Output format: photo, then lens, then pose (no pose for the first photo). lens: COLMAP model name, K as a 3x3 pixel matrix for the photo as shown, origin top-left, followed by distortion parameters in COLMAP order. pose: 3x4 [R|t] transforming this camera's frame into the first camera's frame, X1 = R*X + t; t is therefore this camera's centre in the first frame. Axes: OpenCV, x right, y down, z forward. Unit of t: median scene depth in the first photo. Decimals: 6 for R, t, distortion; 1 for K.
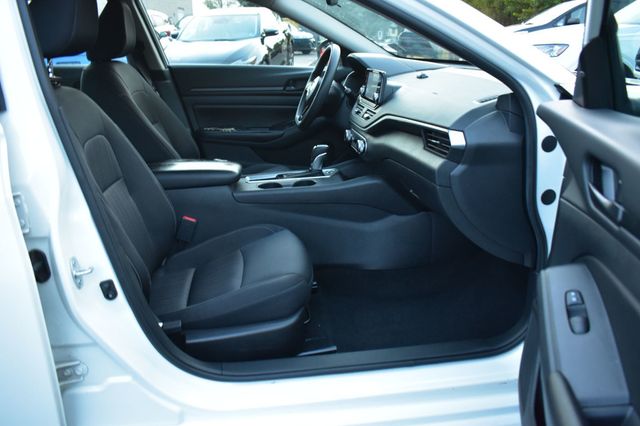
lens RADIAL K [[539.2, 0, 320.0], [0, 539.2, 213.0], [0, 0, 1]] dist [-0.088118, 0.009015]
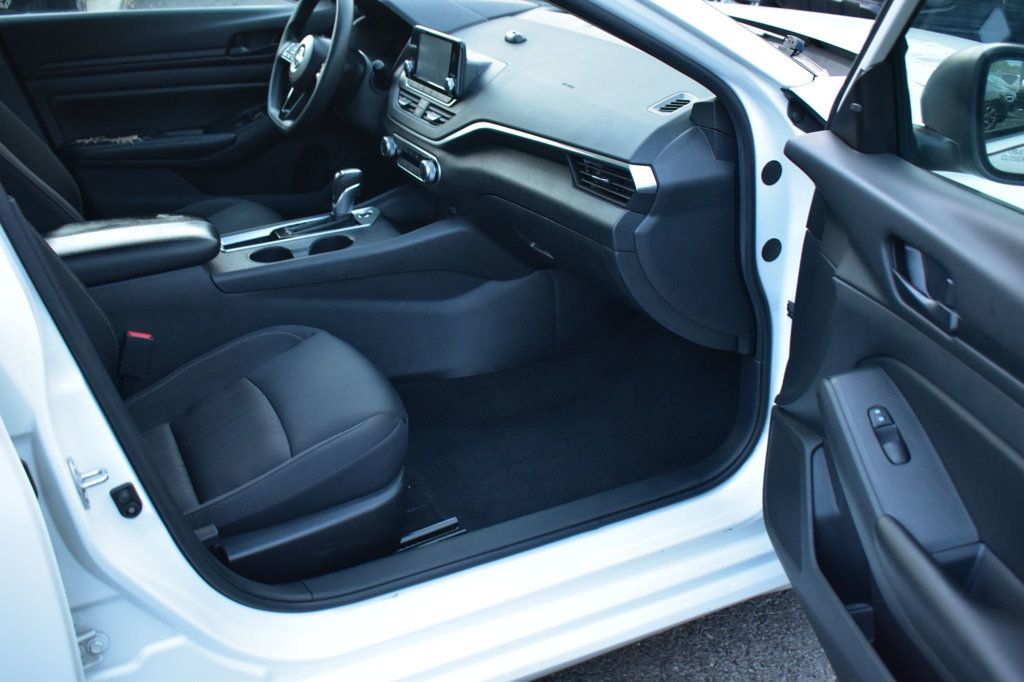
lens RADIAL K [[1061.4, 0, 512.0], [0, 1061.4, 341.0], [0, 0, 1]] dist [-0.086276, -0.000043]
pose [[0.948512, -0.133270, 0.287339, -0.215199], [0.098698, 0.986367, 0.131680, -0.096206], [-0.300971, -0.096540, 0.948734, -0.136429]]
